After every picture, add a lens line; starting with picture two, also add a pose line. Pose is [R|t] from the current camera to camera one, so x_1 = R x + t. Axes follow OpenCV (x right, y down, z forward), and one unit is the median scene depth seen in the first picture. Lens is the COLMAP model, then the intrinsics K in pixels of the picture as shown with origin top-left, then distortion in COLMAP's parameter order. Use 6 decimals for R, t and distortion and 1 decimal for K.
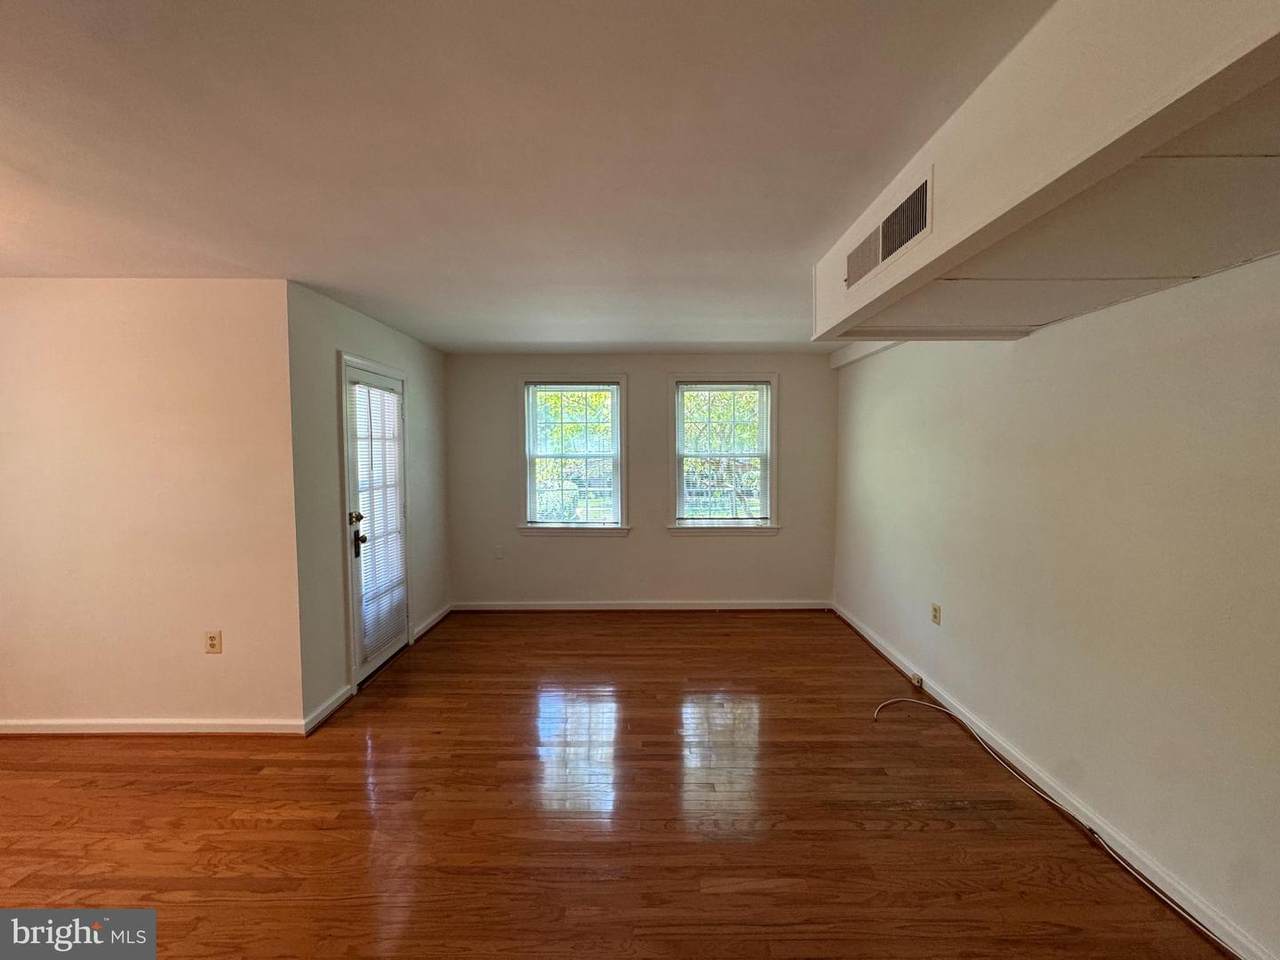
lens RADIAL K [[512.8, 0, 640.7], [0, 512.8, 477.5], [0, 0, 1]] dist [0.000747, 0.000278]
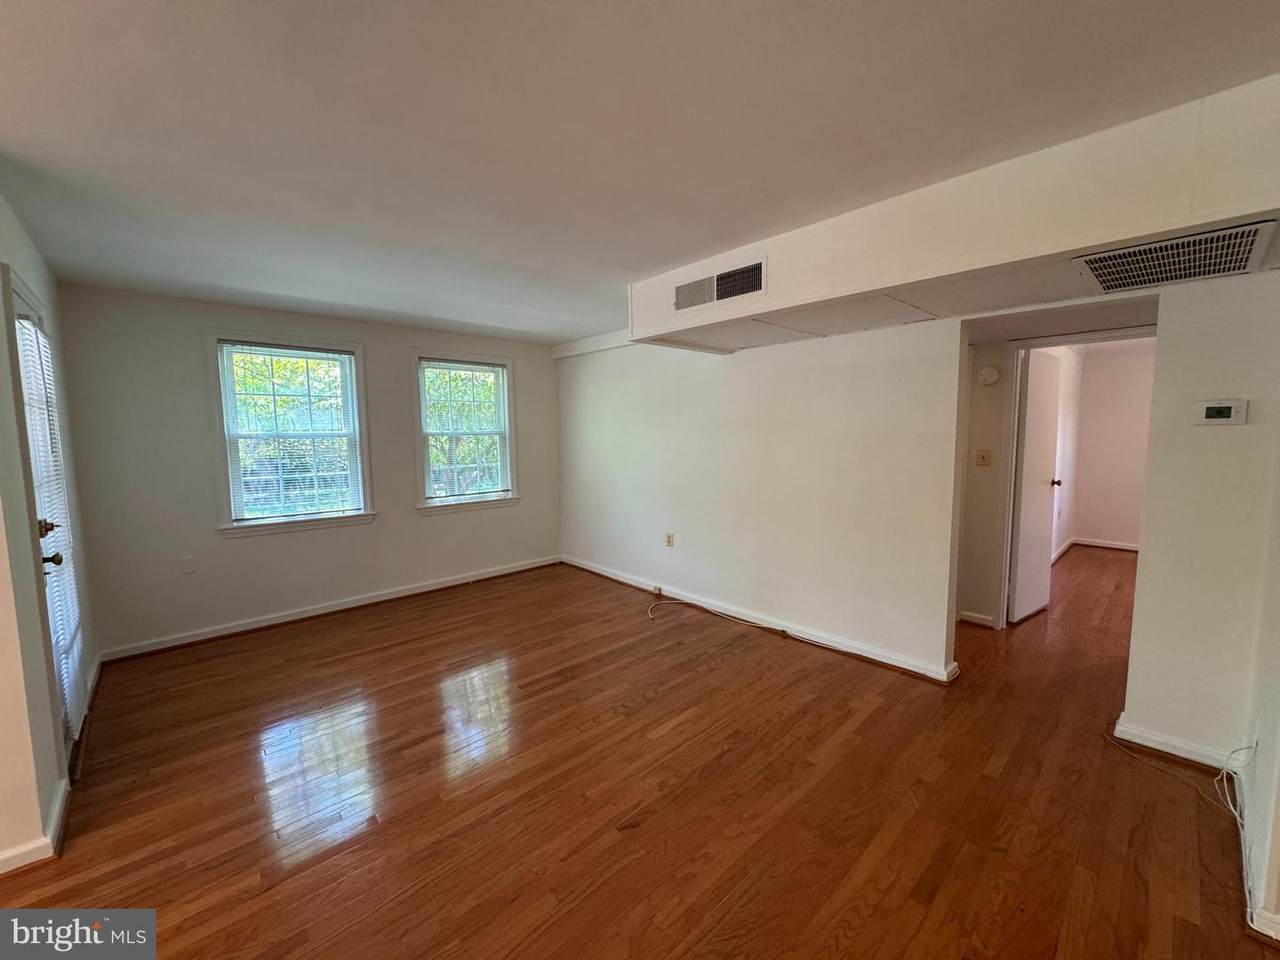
lens RADIAL K [[512.8, 0, 638.1], [0, 512.8, 478.4], [0, 0, 1]] dist [0.000747, 0.000278]
pose [[0.727957, -0.067710, 0.682271, -0.417418], [0.045795, 0.997691, 0.050151, 0.016541], [-0.684091, -0.005263, 0.729377, 0.010570]]
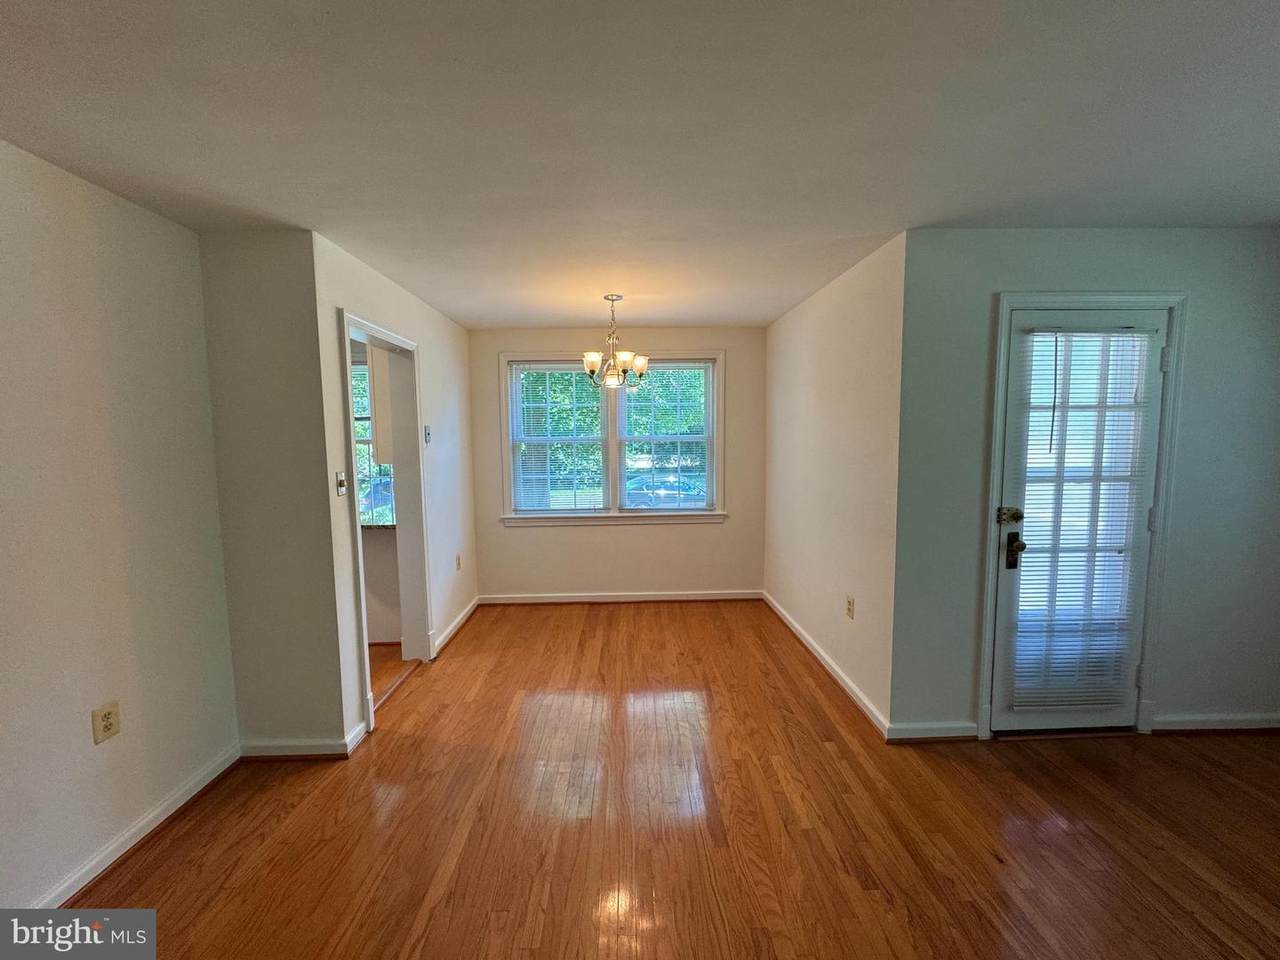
lens RADIAL K [[512.8, 0, 631.6], [0, 512.8, 480.3], [0, 0, 1]] dist [0.000747, 0.000278]
pose [[0.024171, 0.090775, -0.995578, 0.156904], [-0.039303, 0.995185, 0.089785, -0.016707], [0.998935, 0.036959, 0.027622, 0.398009]]
